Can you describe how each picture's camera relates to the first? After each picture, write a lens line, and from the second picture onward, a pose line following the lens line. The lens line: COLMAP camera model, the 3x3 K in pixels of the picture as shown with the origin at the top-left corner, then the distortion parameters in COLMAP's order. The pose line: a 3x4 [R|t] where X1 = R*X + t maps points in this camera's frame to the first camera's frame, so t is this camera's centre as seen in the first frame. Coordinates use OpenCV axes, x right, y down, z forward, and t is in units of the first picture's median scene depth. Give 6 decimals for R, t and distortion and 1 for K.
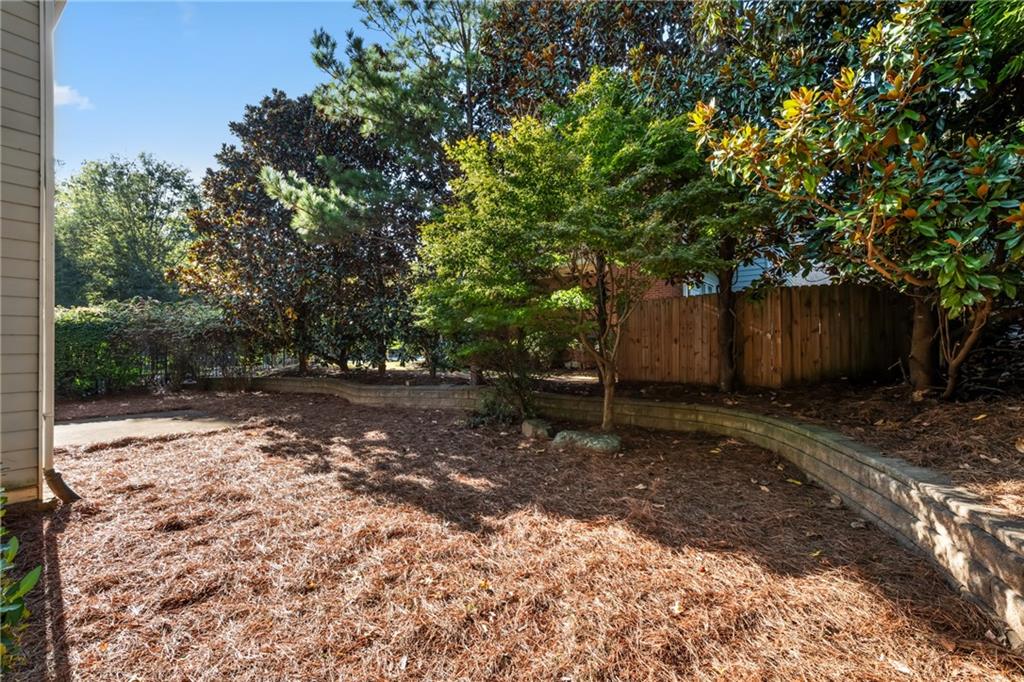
lens RADIAL K [[438.6, 0, 510.7], [0, 438.6, 340.8], [0, 0, 1]] dist [0.000455, 0.000031]
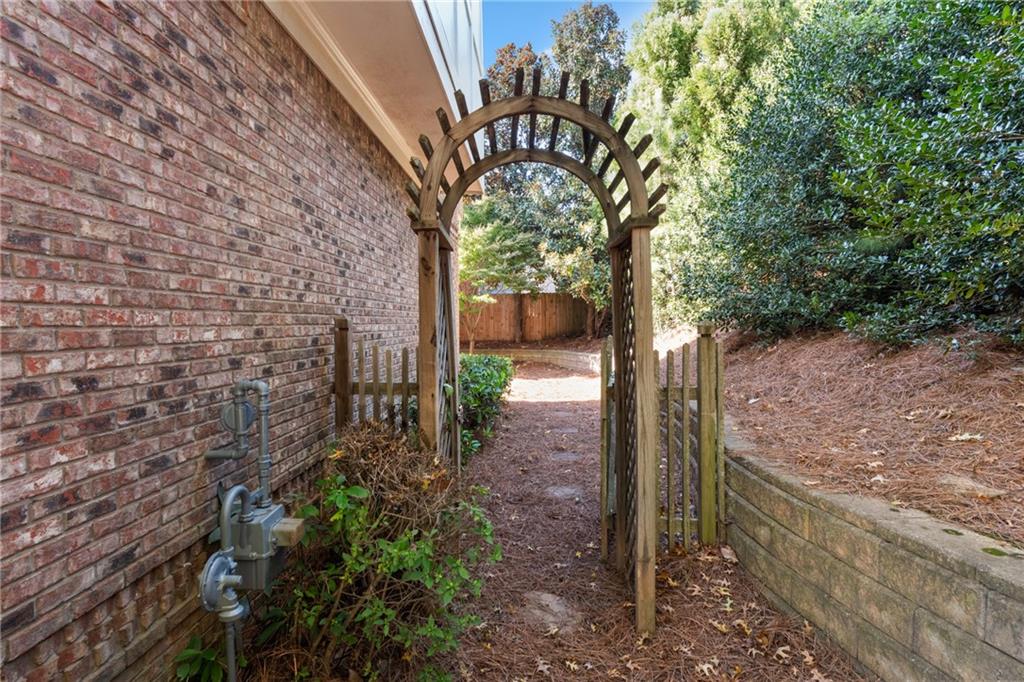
lens RADIAL K [[562.0, 0, 512.3], [0, 562.0, 337.3], [0, 0, 1]] dist [-0.000095, 0.000005]
pose [[0.806139, -0.013124, 0.591581, -1.510977], [-0.003074, 0.999648, 0.026366, 0.027107], [-0.591719, -0.023073, 0.805814, -1.519895]]
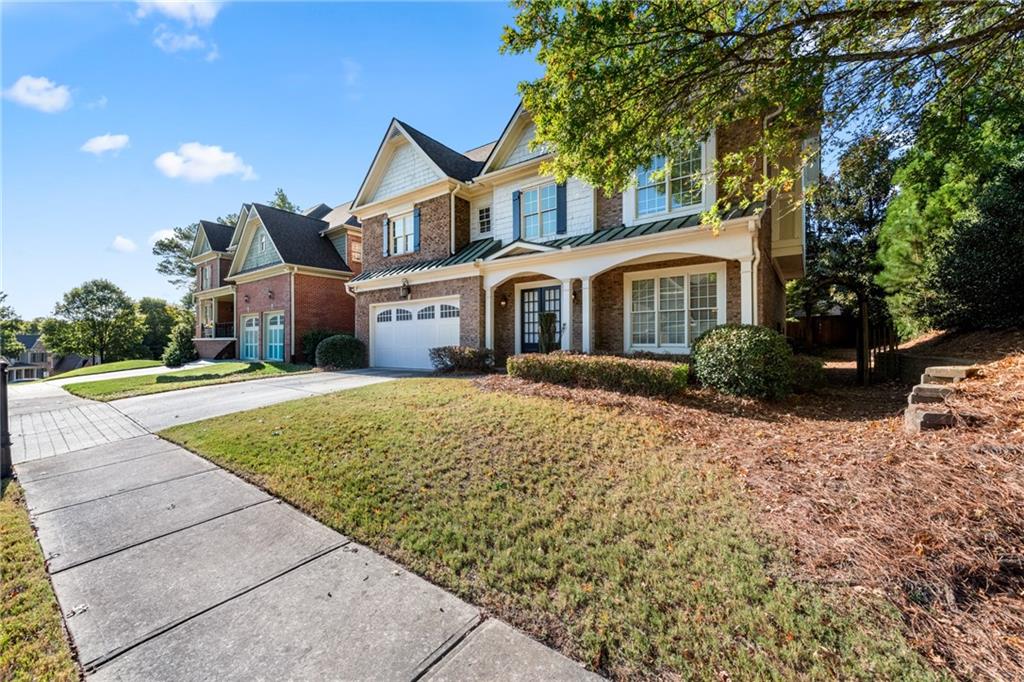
lens RADIAL K [[408.5, 0, 507.8], [0, 408.5, 334.8], [0, 0, 1]] dist [0.011763, -0.002005]
pose [[0.999611, 0.003000, 0.027738, -2.947584], [-0.002762, 0.999959, -0.008624, 0.101168], [-0.027763, 0.008544, 0.999578, -3.198536]]
